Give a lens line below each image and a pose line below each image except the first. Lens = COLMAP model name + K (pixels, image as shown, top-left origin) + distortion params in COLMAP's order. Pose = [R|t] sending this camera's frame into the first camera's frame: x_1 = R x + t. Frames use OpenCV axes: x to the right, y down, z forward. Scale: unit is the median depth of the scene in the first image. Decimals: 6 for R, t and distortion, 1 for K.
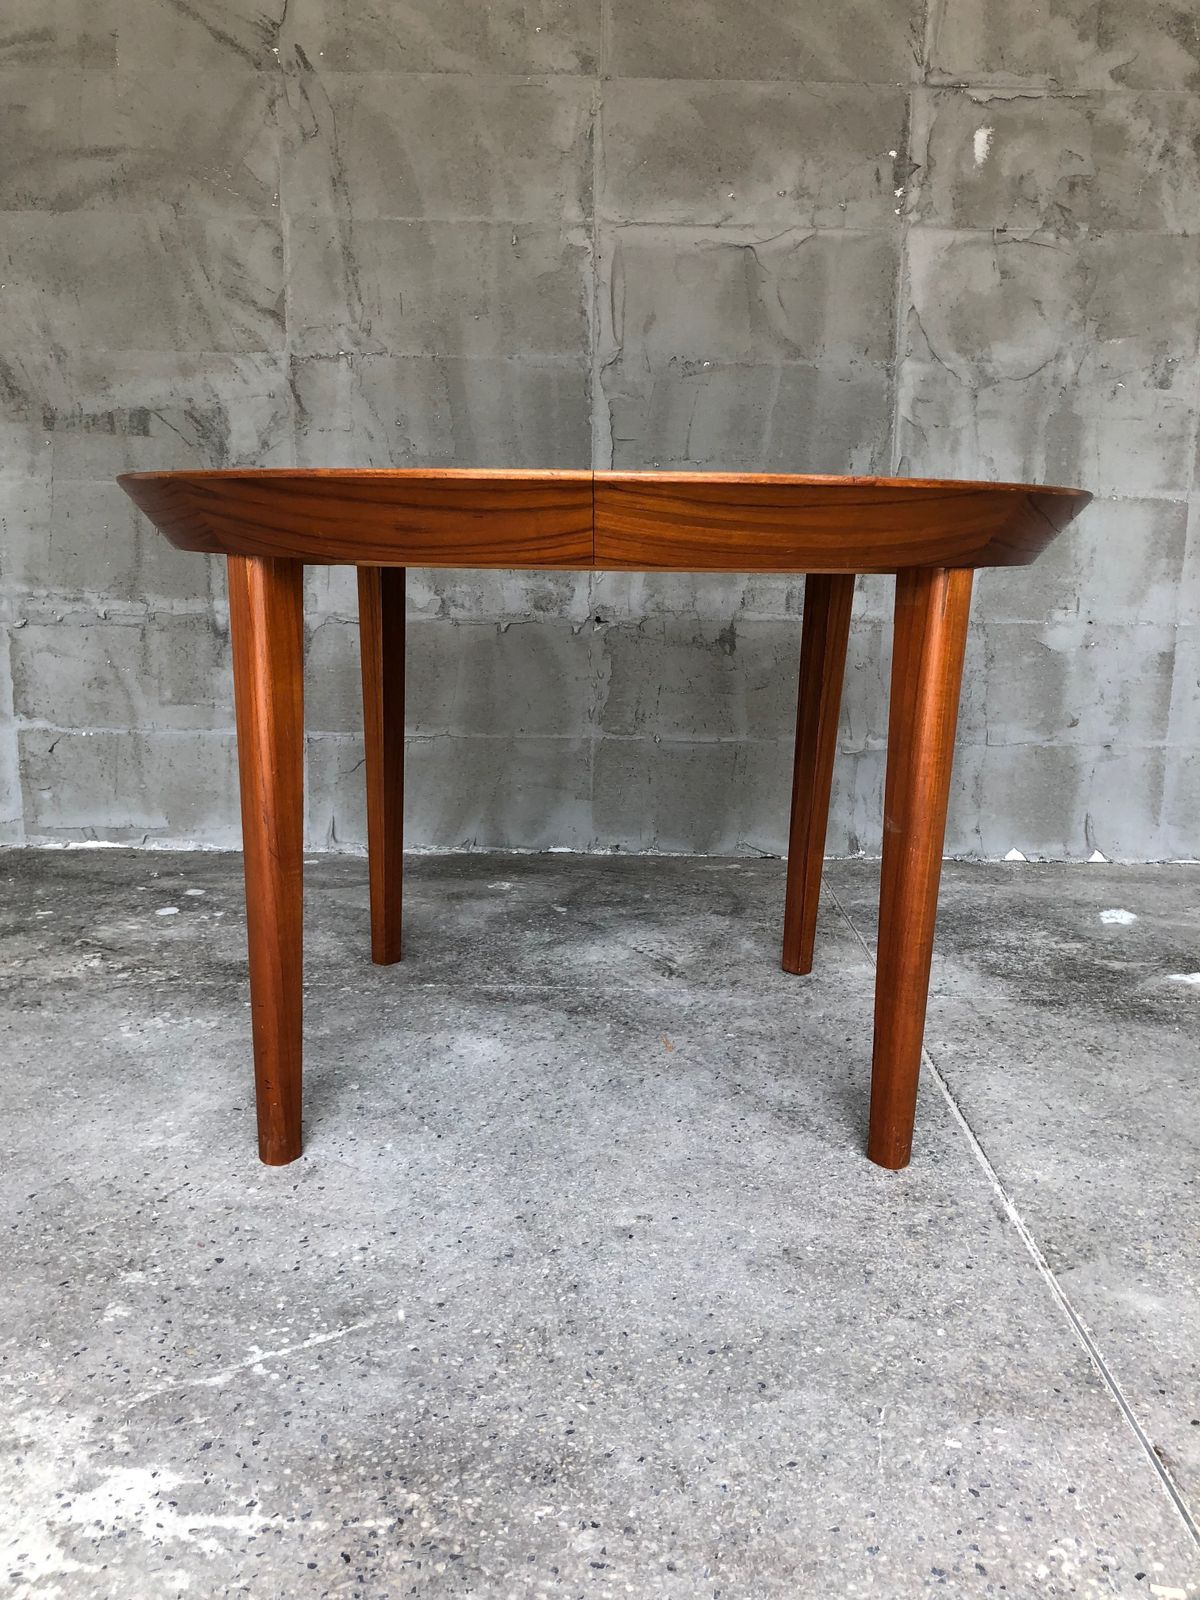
lens RADIAL K [[1329.3, 0, 601.7], [0, 1329.3, 773.3], [0, 0, 1]] dist [-0.005657, 0.042570]
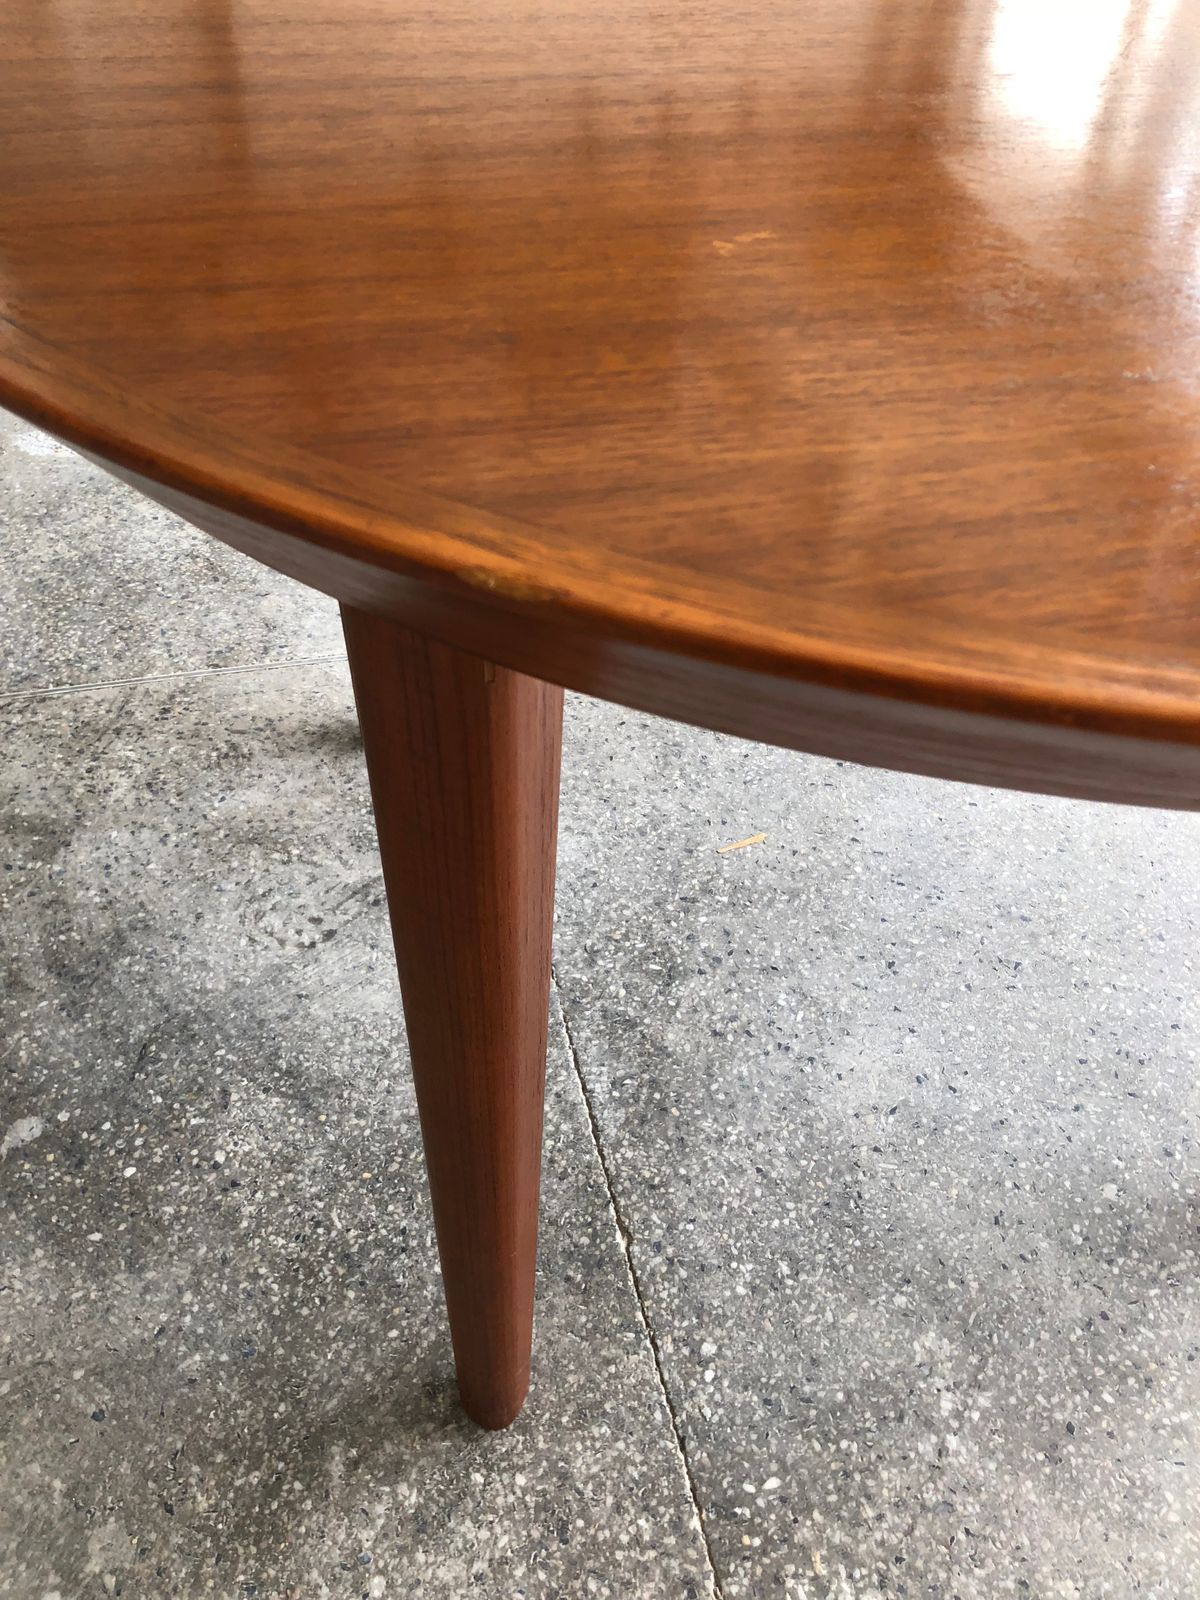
lens RADIAL K [[1311.5, 0, 600.0], [0, 1311.5, 800.0], [0, 0, 1]] dist [0.002066, -0.000627]
pose [[-0.254812, -0.699343, 0.667825, -0.276714], [0.137329, 0.657450, 0.740878, -0.242841], [-0.957189, 0.280497, -0.071486, 0.839349]]
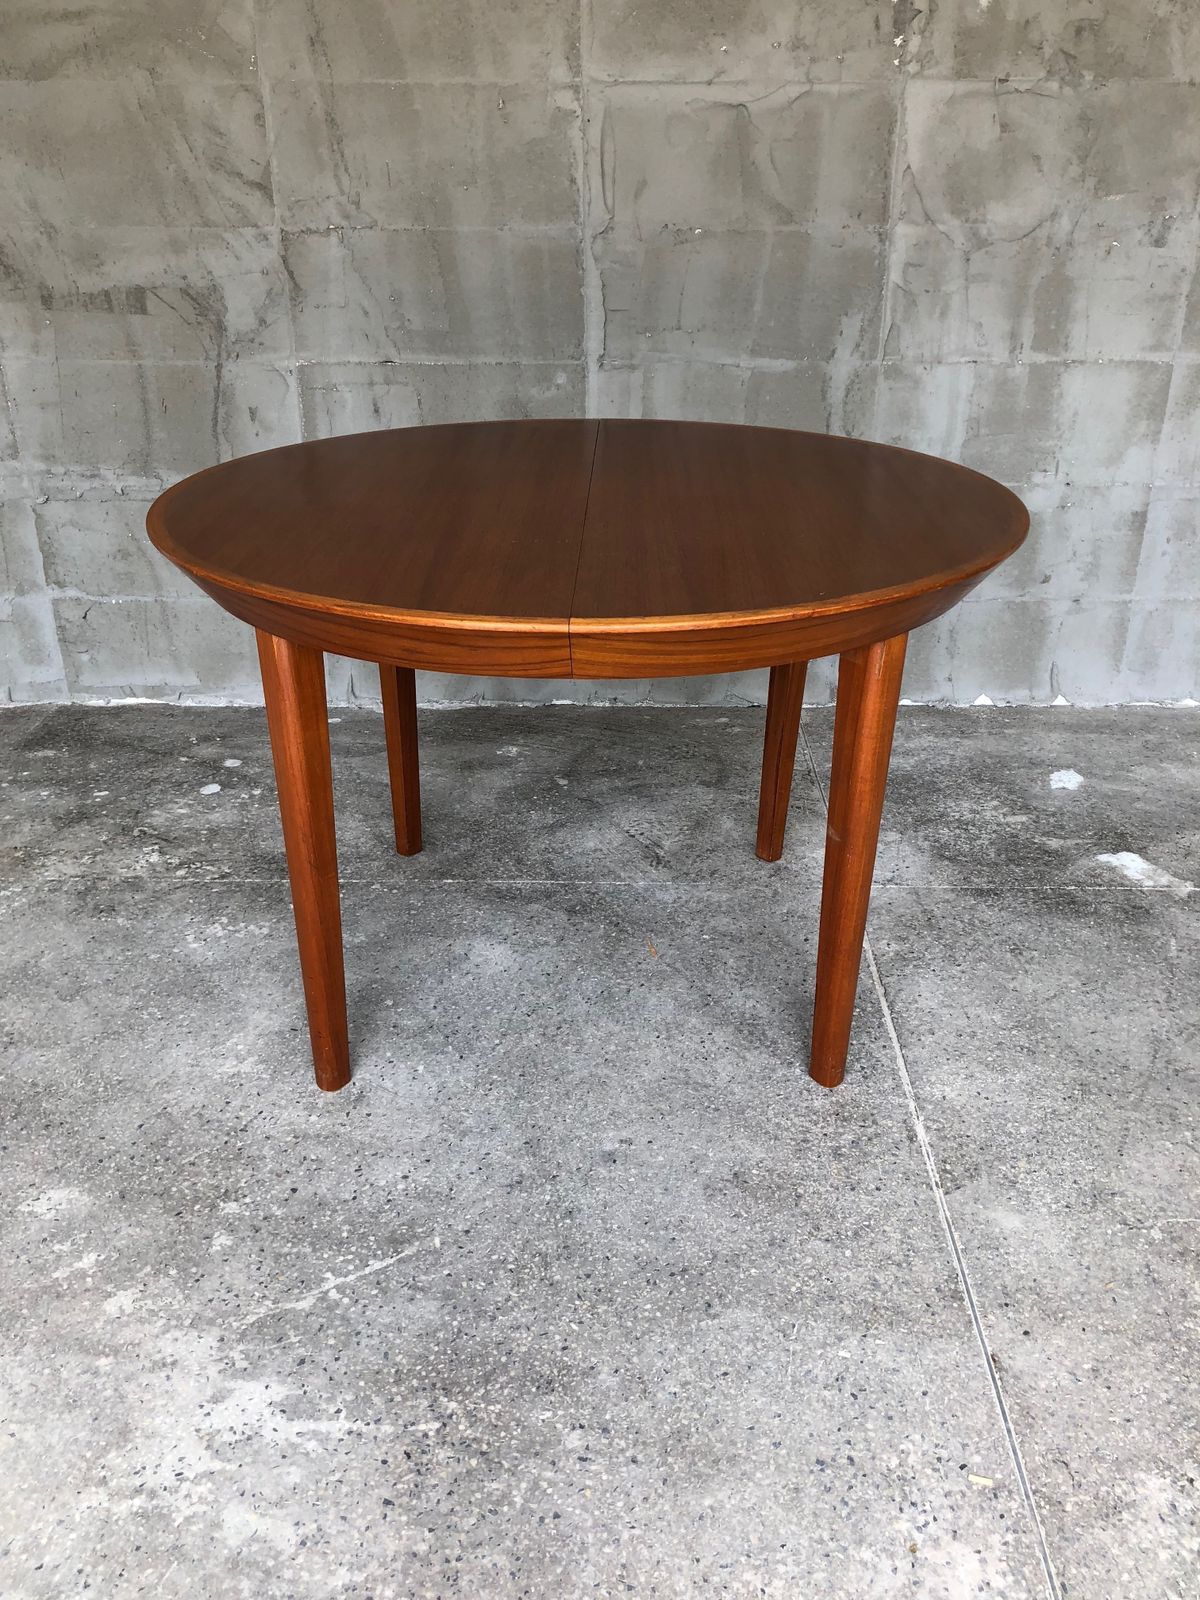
lens RADIAL K [[1329.2, 0, 601.0], [0, 1329.2, 781.5], [0, 0, 1]] dist [0.007543, 0.010779]
pose [[0.999847, -0.011392, -0.013304, 0.016507], [0.014362, 0.968019, 0.250465, -0.177149], [0.010025, -0.250617, 0.968034, -0.077075]]
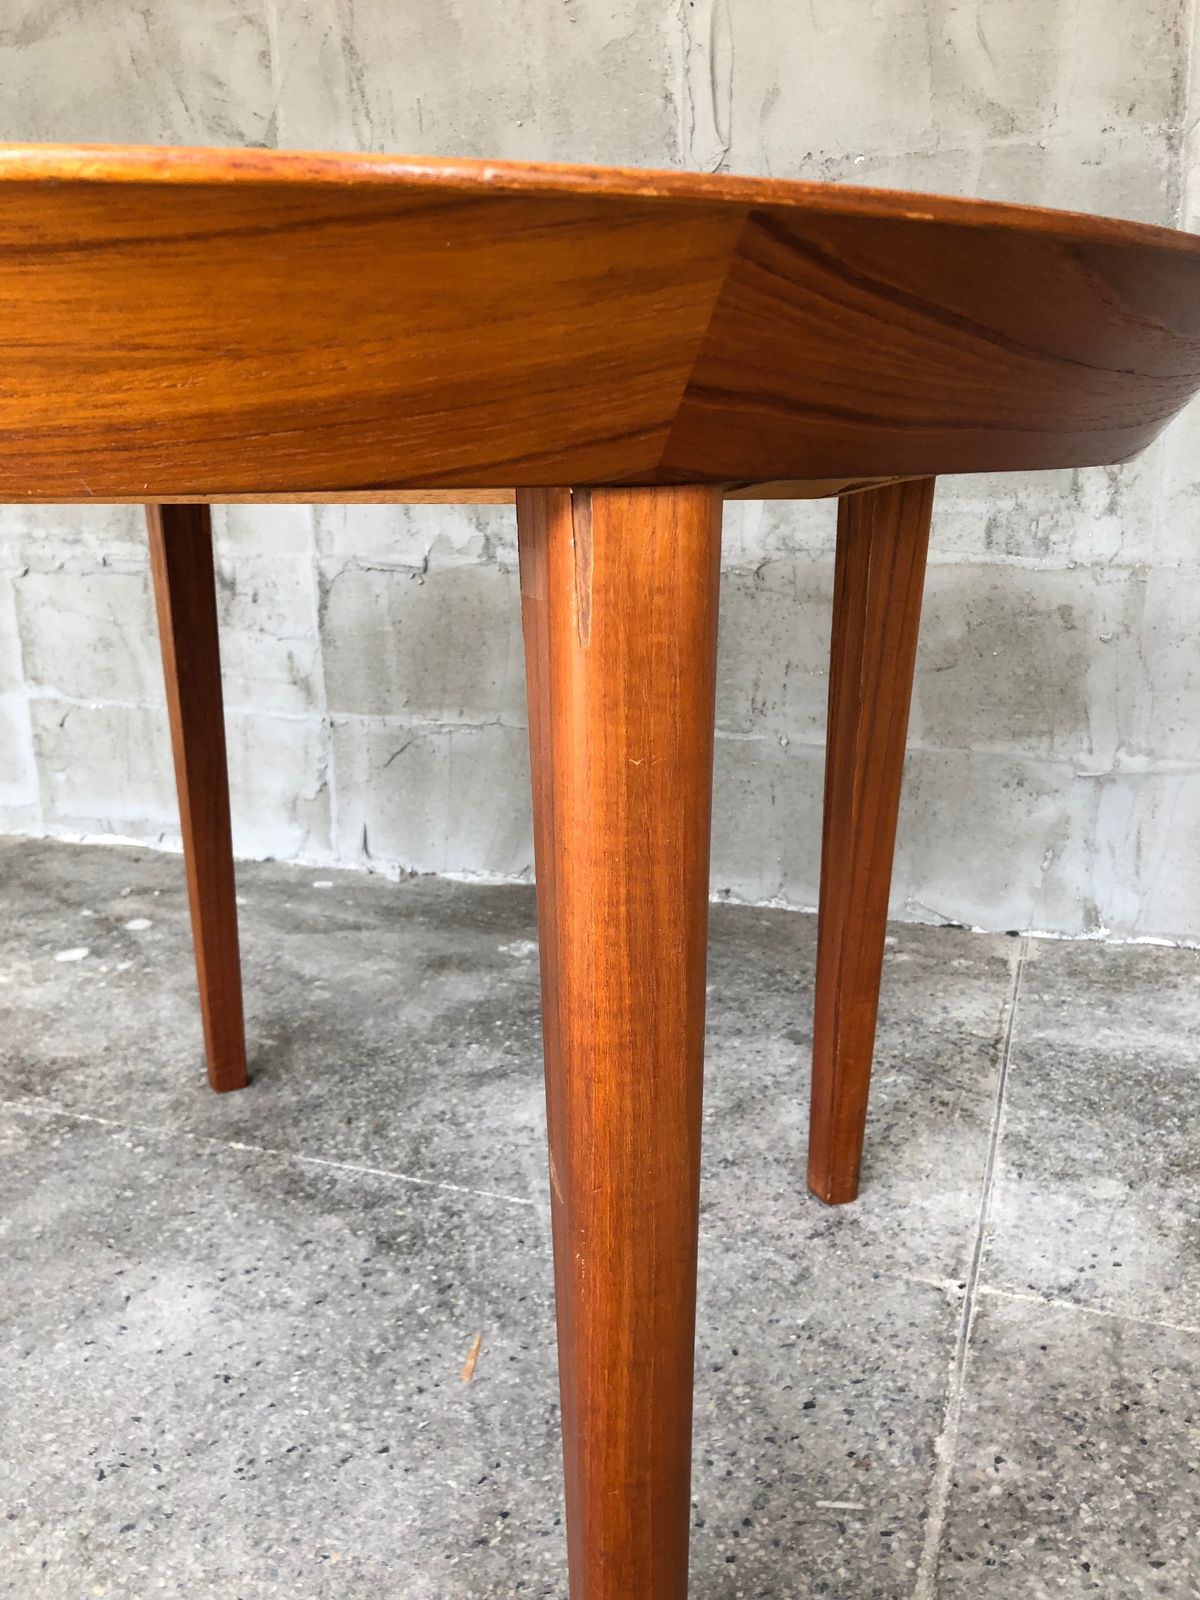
lens RADIAL K [[1330.9, 0, 593.8], [0, 1330.9, 777.9], [0, 0, 1]] dist [-0.005416, 0.015440]
pose [[0.942978, 0.050438, -0.329013, 0.203102], [-0.029801, 0.997276, 0.067470, -0.058372], [0.331520, -0.053818, 0.941912, 0.381595]]
